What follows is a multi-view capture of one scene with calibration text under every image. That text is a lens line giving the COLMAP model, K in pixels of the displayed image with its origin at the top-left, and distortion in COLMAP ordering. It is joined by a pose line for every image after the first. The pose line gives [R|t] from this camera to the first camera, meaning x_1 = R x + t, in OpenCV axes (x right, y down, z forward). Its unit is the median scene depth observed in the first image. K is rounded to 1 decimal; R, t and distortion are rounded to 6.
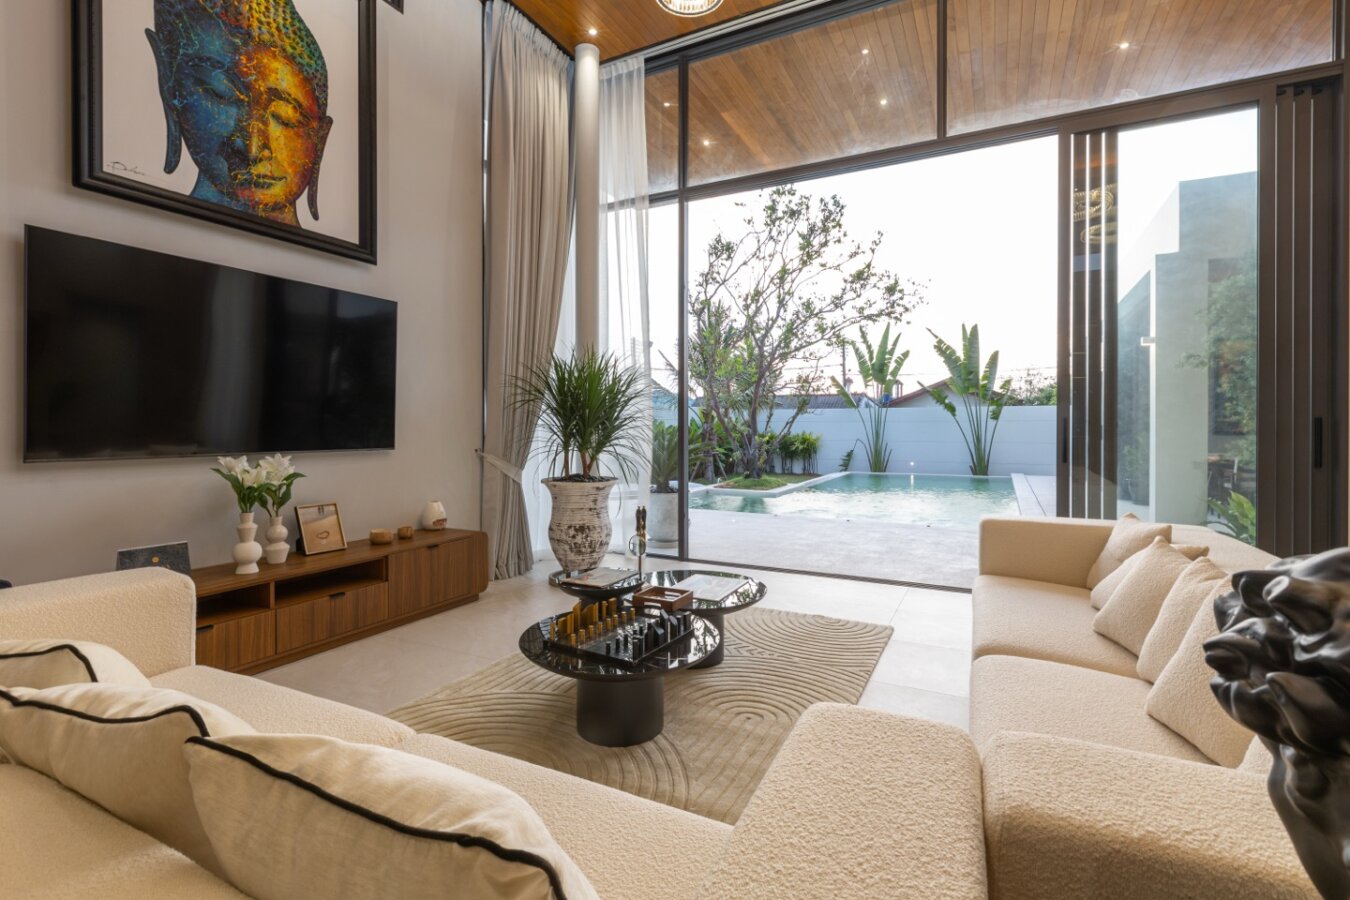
lens RADIAL K [[591.6, 0, 672.6], [0, 591.6, 426.3], [0, 0, 1]] dist [-0.000994, -0.000002]
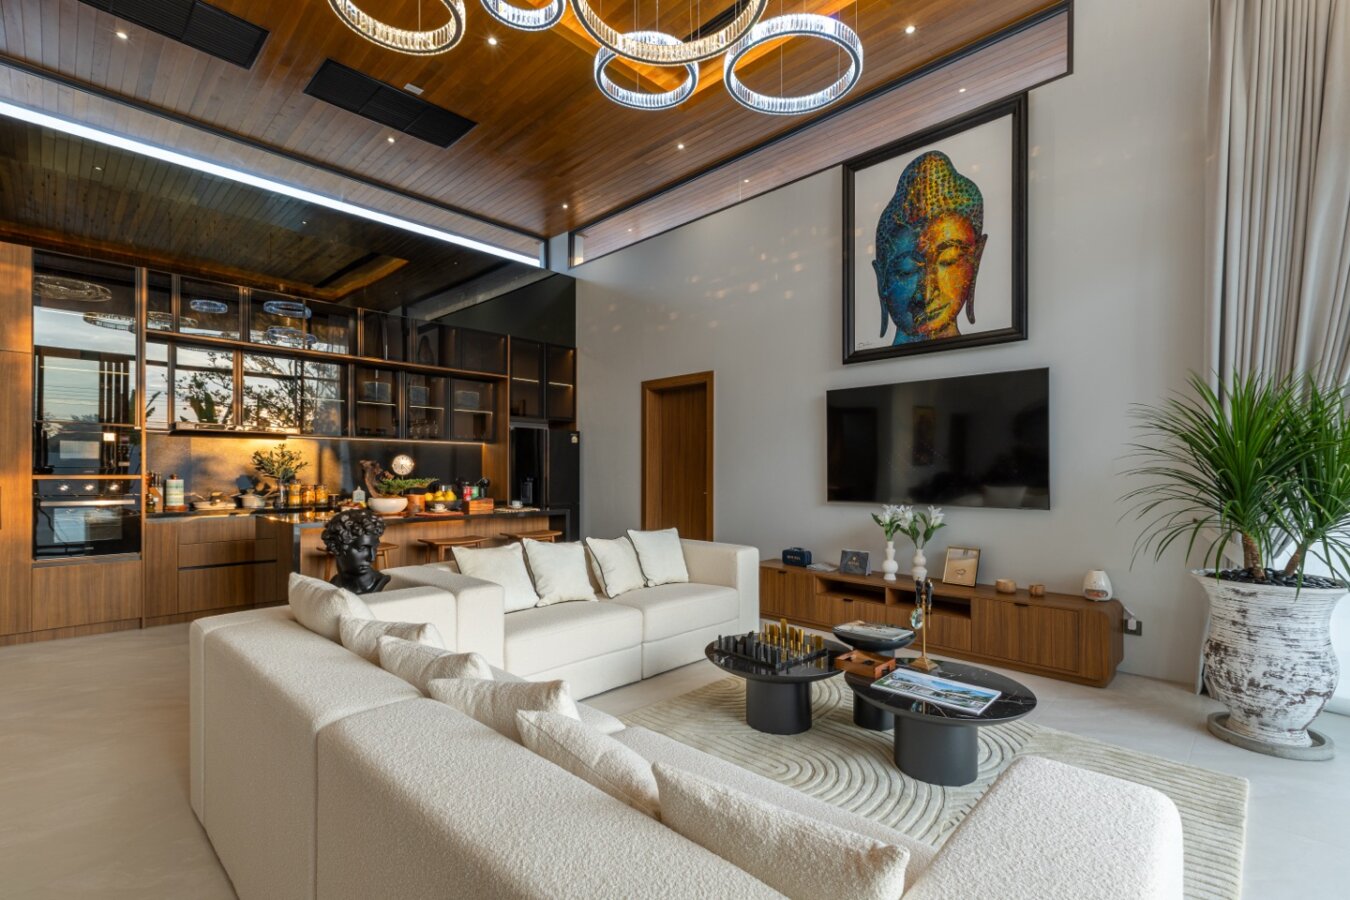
lens RADIAL K [[611.4, 0, 682.3], [0, 611.4, 471.6], [0, 0, 1]] dist [0.001015, 0.000131]
pose [[-0.253860, -0.002900, -0.967237, 0.836700], [-0.001353, 0.999996, -0.002643, -0.028185], [0.967240, 0.000638, -0.253862, 0.742406]]
